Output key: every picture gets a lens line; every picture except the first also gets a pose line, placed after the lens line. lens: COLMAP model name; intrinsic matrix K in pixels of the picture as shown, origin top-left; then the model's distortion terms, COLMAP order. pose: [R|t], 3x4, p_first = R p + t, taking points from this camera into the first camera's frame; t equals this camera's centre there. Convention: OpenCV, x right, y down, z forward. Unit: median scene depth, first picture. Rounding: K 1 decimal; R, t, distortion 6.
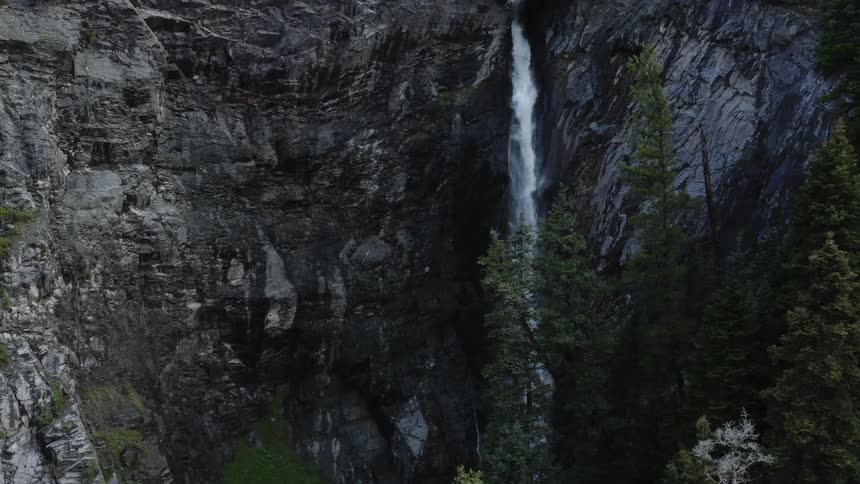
lens RADIAL K [[965.4, 0, 430.0], [0, 965.4, 242.0], [0, 0, 1]] dist [-0.184844, -0.001701]
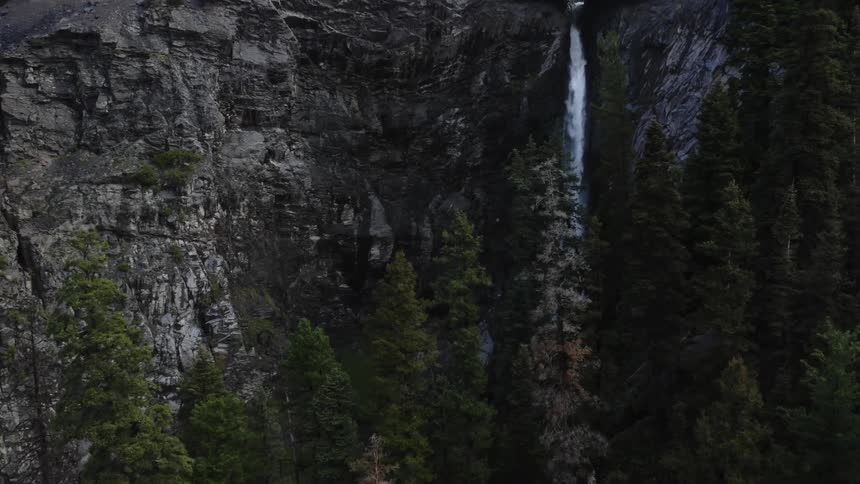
lens RADIAL K [[965.4, 0, 430.0], [0, 965.4, 242.0], [0, 0, 1]] dist [-0.184844, -0.001701]
pose [[0.993634, 0.029952, -0.108603, 0.051041], [-0.031304, 0.999452, -0.010762, 0.080217], [0.108221, 0.014093, 0.994027, -0.285435]]
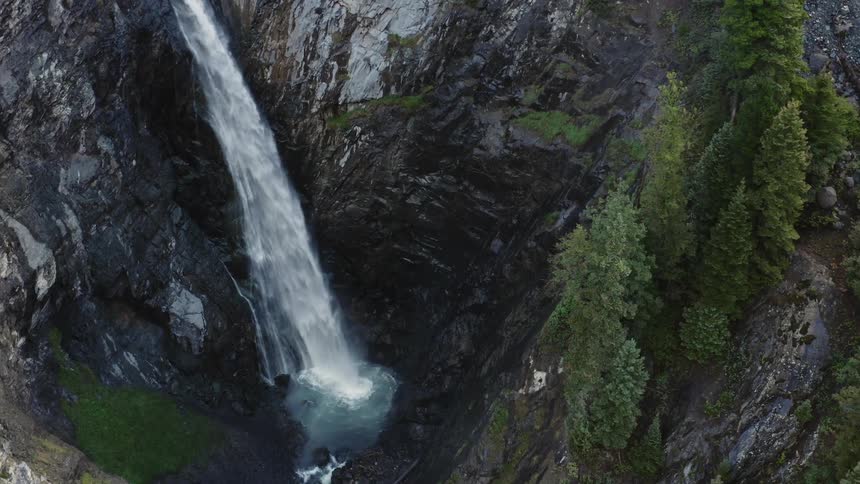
lens RADIAL K [[965.4, 0, 430.0], [0, 965.4, 242.0], [0, 0, 1]] dist [-0.184844, -0.001701]
pose [[0.685617, -0.461591, 0.562906, -0.417246], [0.195818, 0.861704, 0.468104, -0.326559], [-0.701131, -0.210713, 0.681187, 0.113884]]
